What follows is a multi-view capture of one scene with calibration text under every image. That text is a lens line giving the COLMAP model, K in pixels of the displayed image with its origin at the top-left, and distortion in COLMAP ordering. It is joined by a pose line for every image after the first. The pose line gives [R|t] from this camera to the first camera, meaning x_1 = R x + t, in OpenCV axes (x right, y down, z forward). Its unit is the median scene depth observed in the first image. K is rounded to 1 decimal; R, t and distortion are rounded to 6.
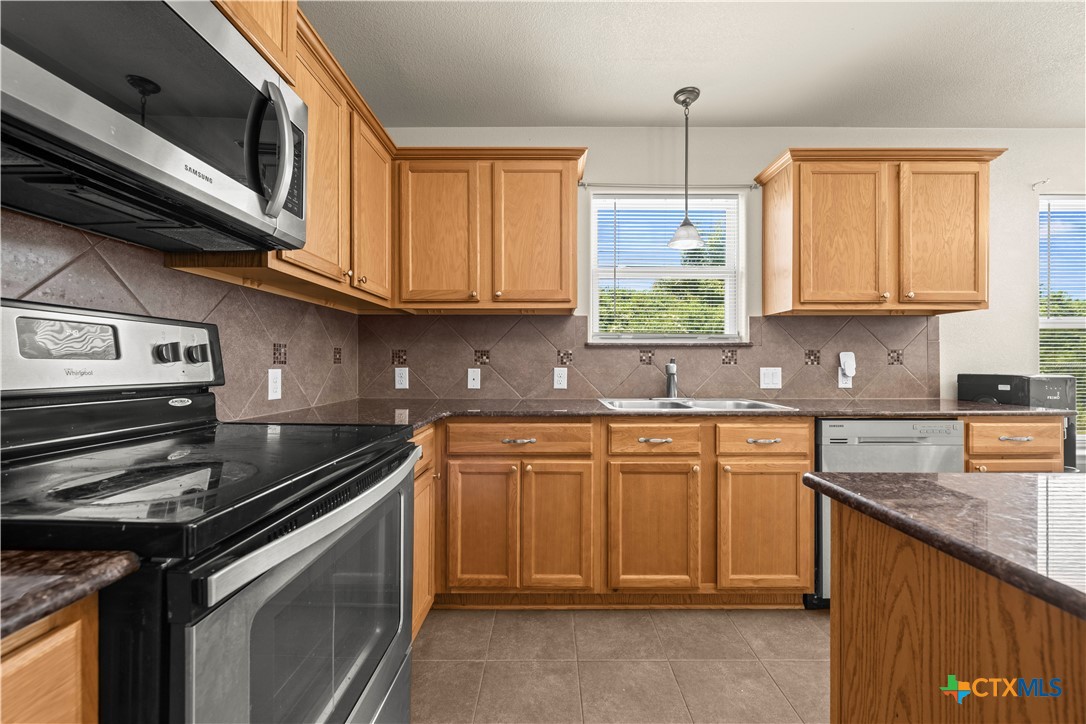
lens RADIAL K [[427.8, 0, 547.7], [0, 427.8, 363.9], [0, 0, 1]] dist [0.000557, -0.001243]
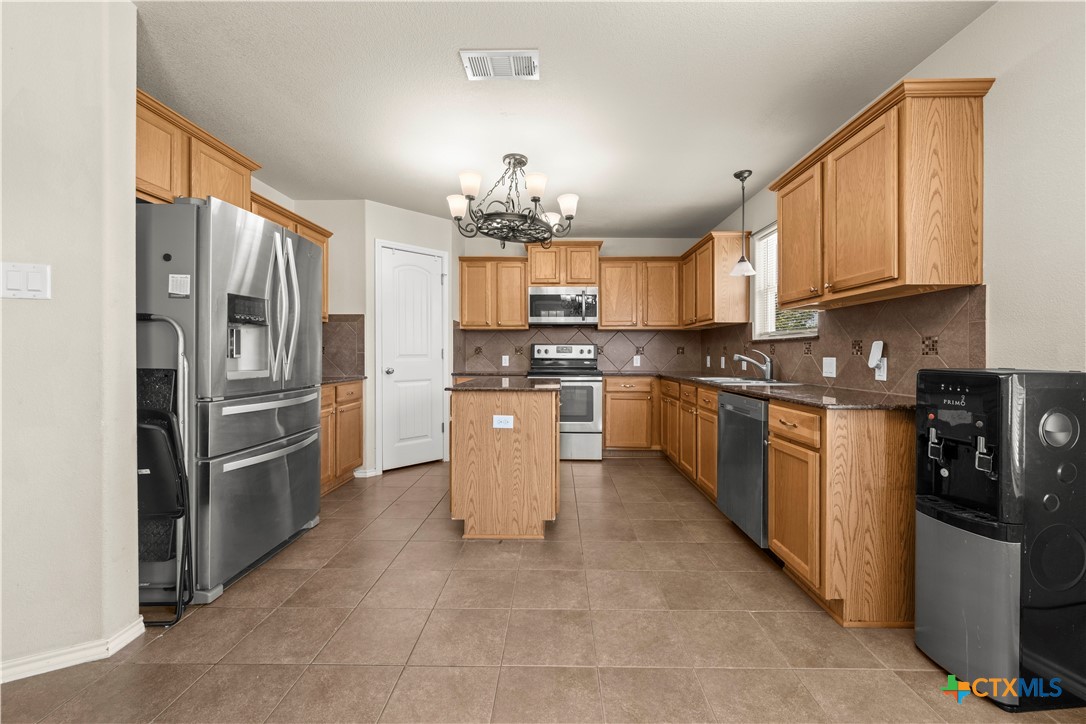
lens RADIAL K [[427.8, 0, 551.4], [0, 427.8, 355.0], [0, 0, 1]] dist [0.000557, -0.001243]
pose [[-0.011606, 0.001047, -0.999932, 1.612516], [-0.002178, 0.999997, 0.001073, 0.002640], [0.999930, 0.002190, -0.011603, 0.310042]]
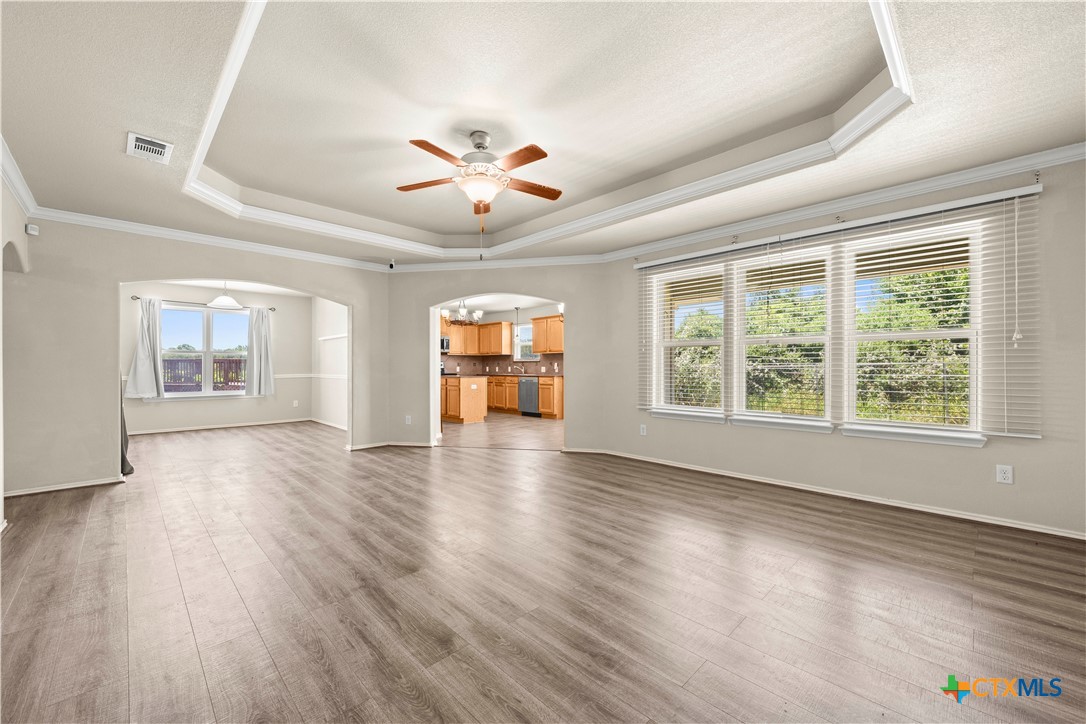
lens RADIAL K [[427.8, 0, 550.9], [0, 427.8, 363.2], [0, 0, 1]] dist [0.000557, -0.001243]
pose [[0.711107, -0.007537, -0.703044, 3.392836], [0.002010, 0.999960, -0.008687, 0.009099], [0.703081, 0.004764, 0.711094, -1.800941]]
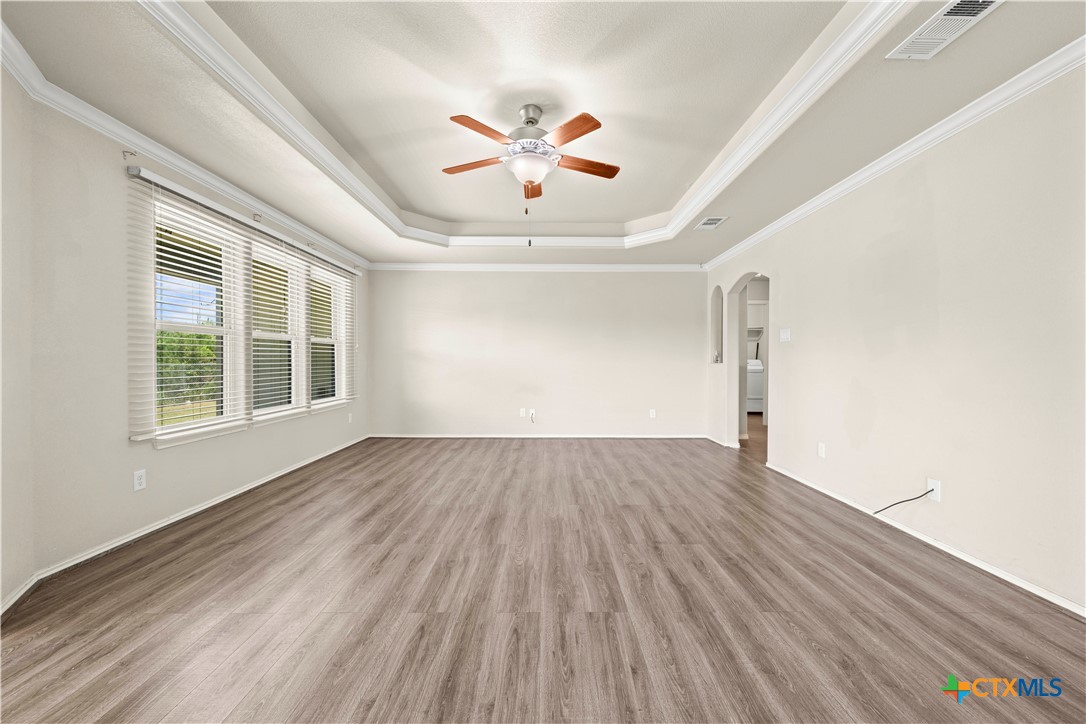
lens RADIAL K [[427.8, 0, 545.1], [0, 427.8, 357.9], [0, 0, 1]] dist [0.000557, -0.001243]
pose [[-0.006189, 0.003412, 0.999975, 1.194043], [0.001646, 0.999993, -0.003402, 0.003046], [-0.999979, 0.001625, -0.006195, -1.085070]]
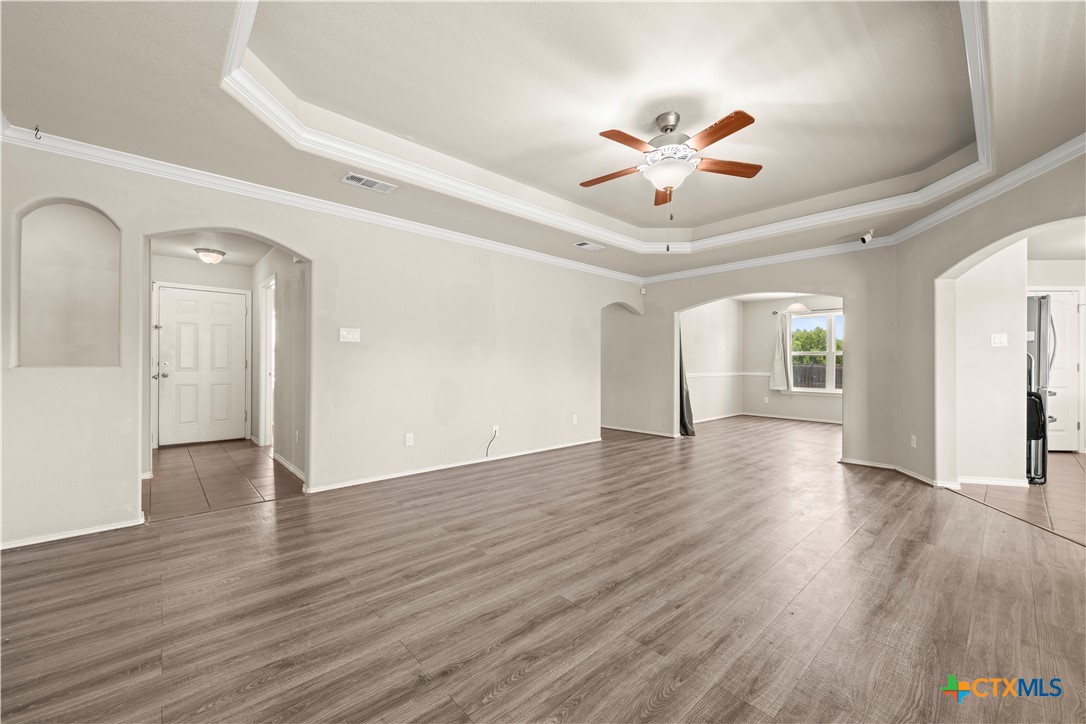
lens RADIAL K [[427.8, 0, 547.2], [0, 427.8, 363.4], [0, 0, 1]] dist [0.000557, -0.001243]
pose [[-0.731396, -0.008037, -0.681906, 3.400815], [-0.009665, 0.999952, -0.001418, 0.006455], [0.681885, 0.005554, -0.731439, -0.415736]]
